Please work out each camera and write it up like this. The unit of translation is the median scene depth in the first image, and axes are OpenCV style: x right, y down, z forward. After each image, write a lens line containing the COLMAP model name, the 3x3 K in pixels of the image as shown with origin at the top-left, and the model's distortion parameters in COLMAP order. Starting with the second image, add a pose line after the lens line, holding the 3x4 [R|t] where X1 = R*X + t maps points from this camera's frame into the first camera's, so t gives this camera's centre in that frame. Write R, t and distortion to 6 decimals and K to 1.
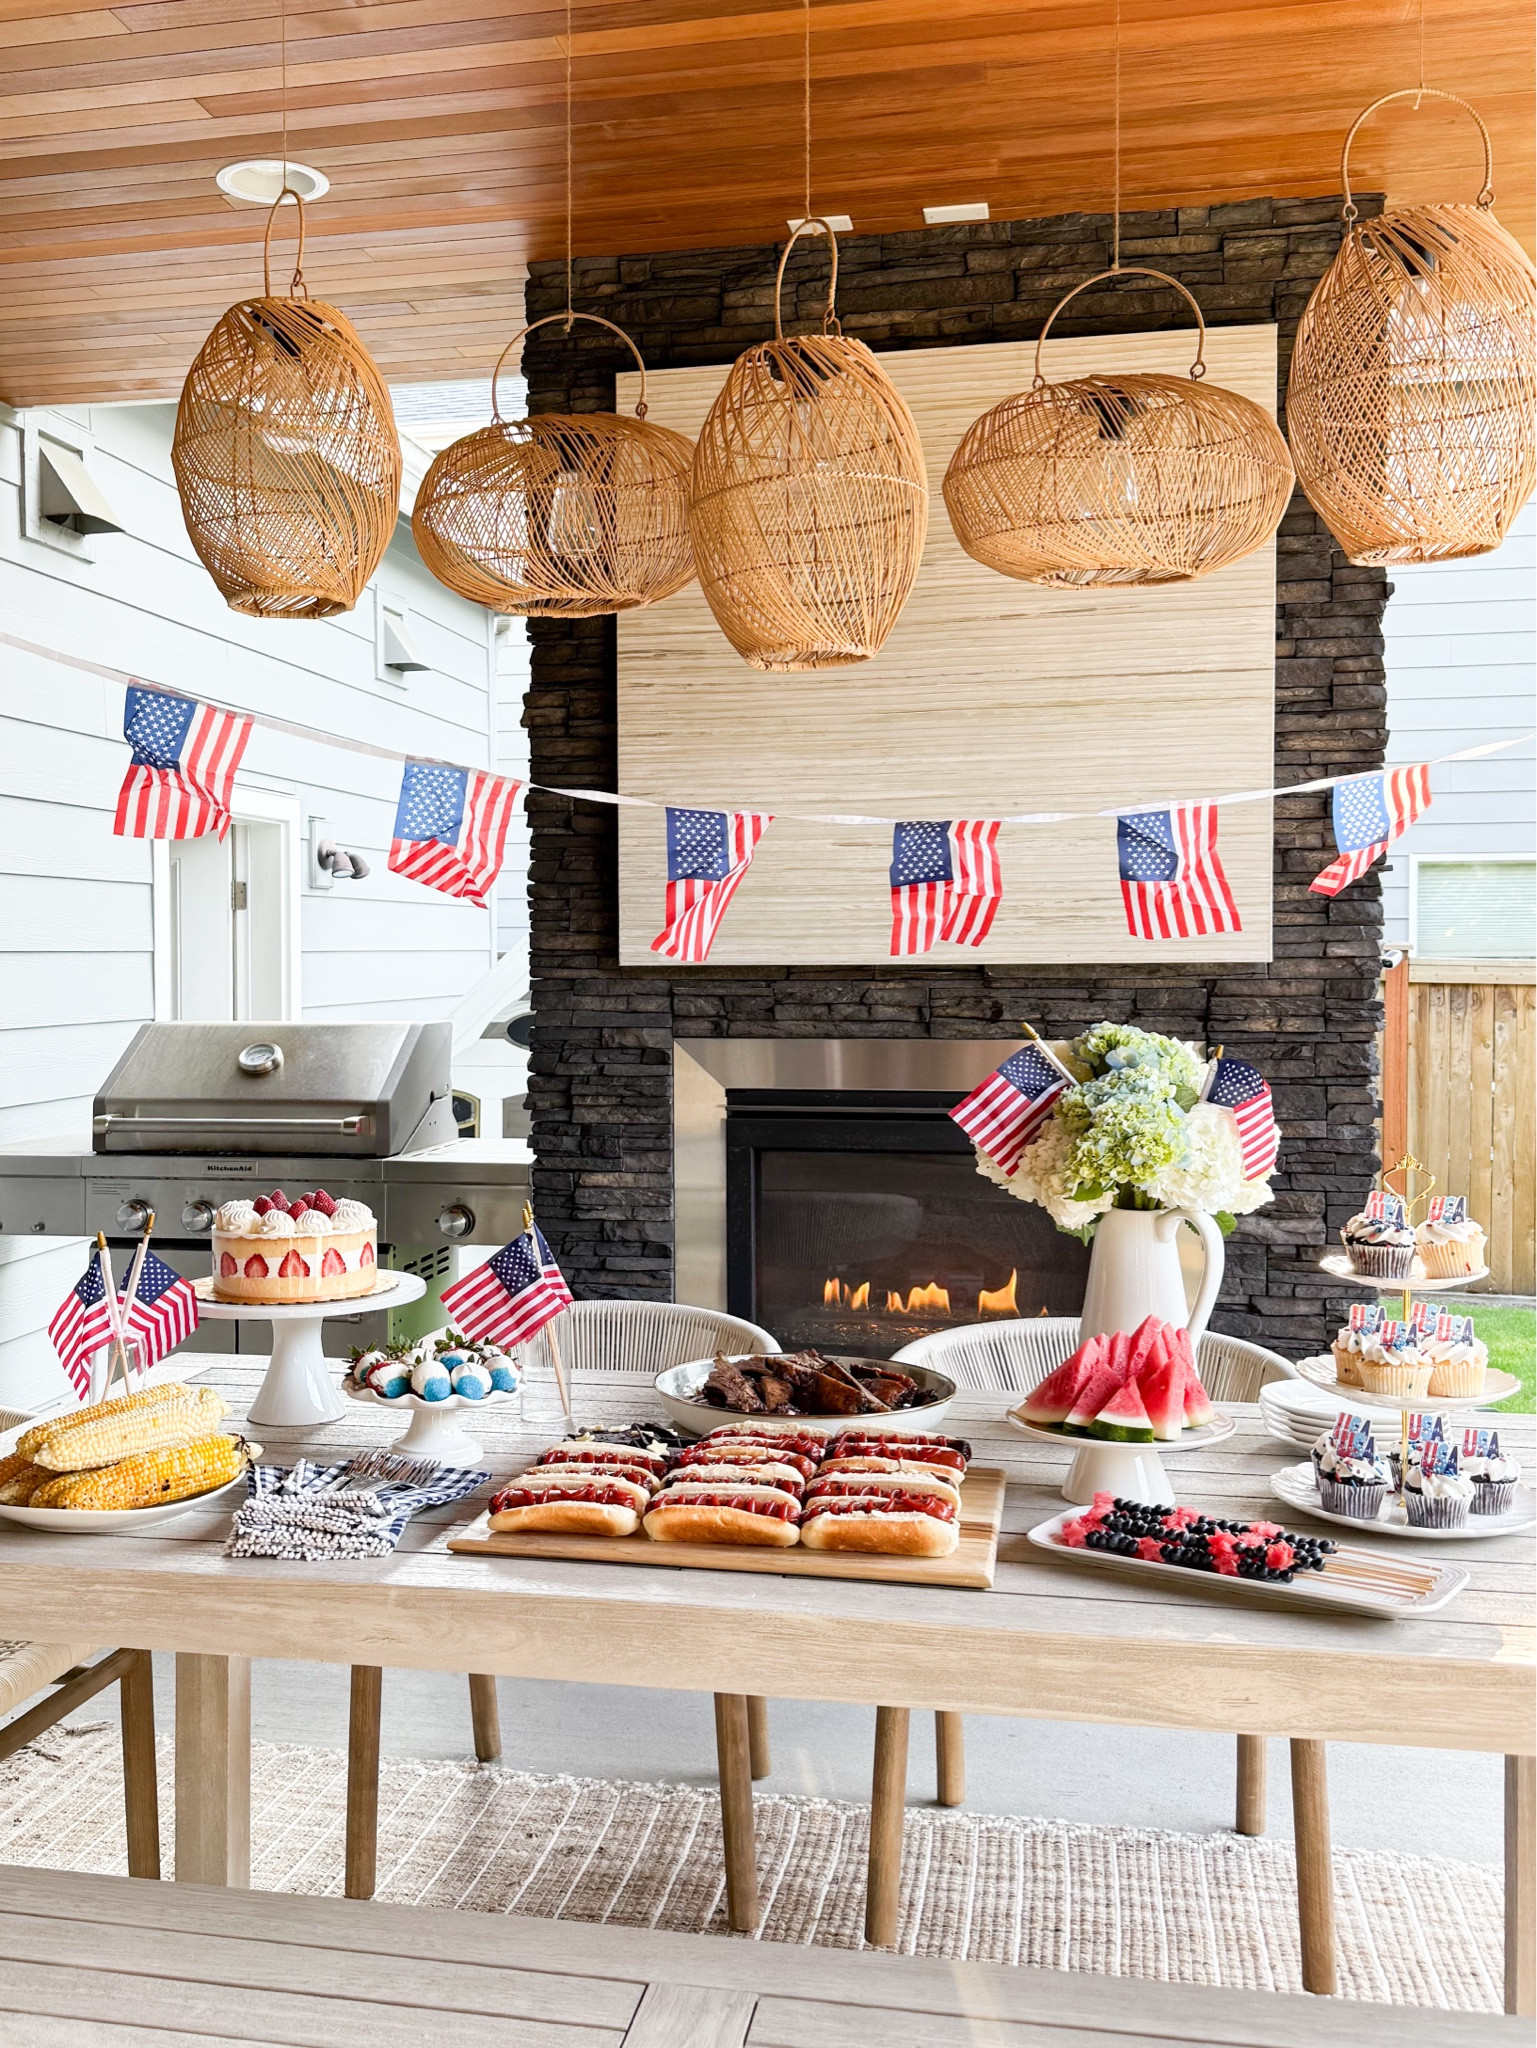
lens RADIAL K [[2027.6, 0, 305.1], [0, 2027.6, 993.4], [0, 0, 1]] dist [0.166841, -0.201504]
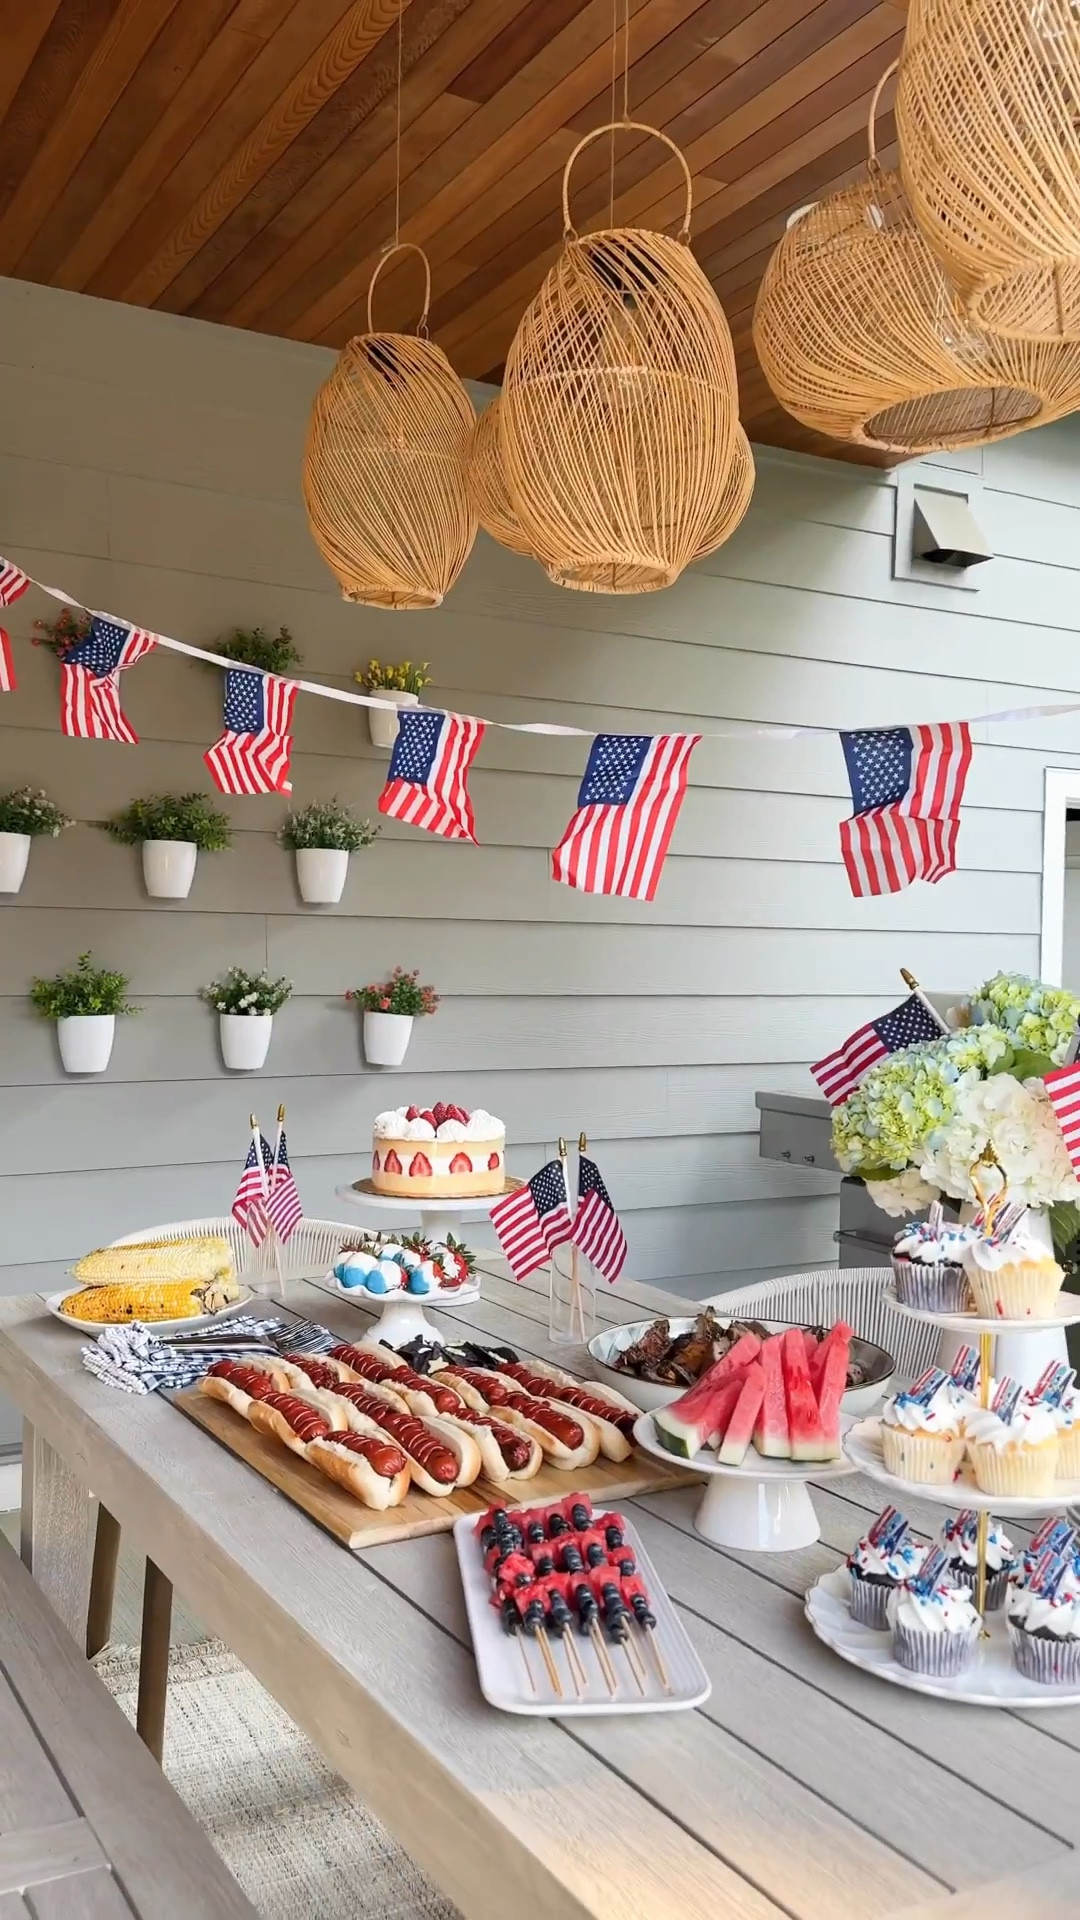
lens RADIAL K [[1515.1, 0, 540.0], [0, 1515.1, 960.0], [0, 0, 1]] dist [0.166978, -0.315041]
pose [[0.703050, 0.022584, -0.710781, 0.443752], [-0.035101, 0.999379, -0.002965, 0.009207], [0.710273, 0.027034, 0.703407, 0.299821]]
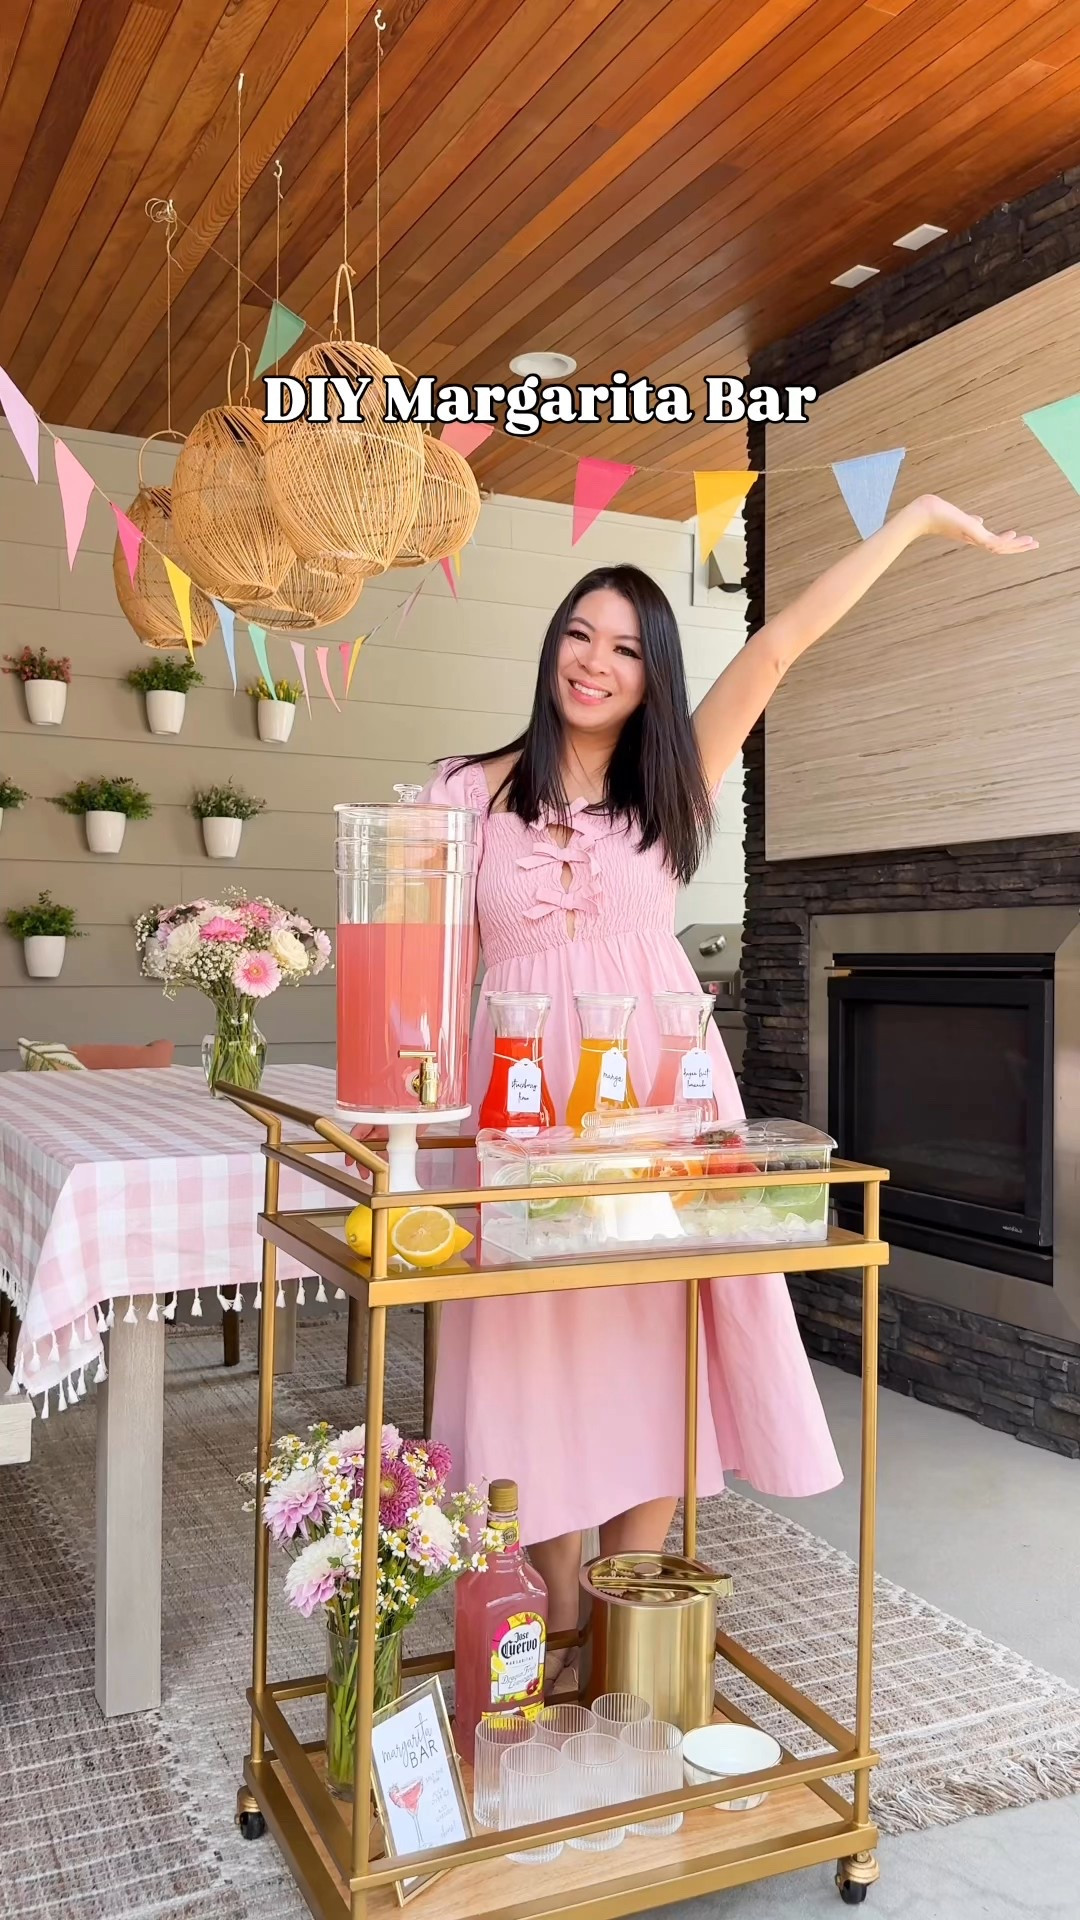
lens RADIAL K [[1515.1, 0, 540.0], [0, 1515.1, 960.0], [0, 0, 1]] dist [0.166978, -0.315041]
pose [[0.664103, 0.011533, -0.747552, 0.802371], [-0.024760, 0.999672, -0.006574, 0.061685], [0.747231, 0.022875, 0.664171, 0.218687]]
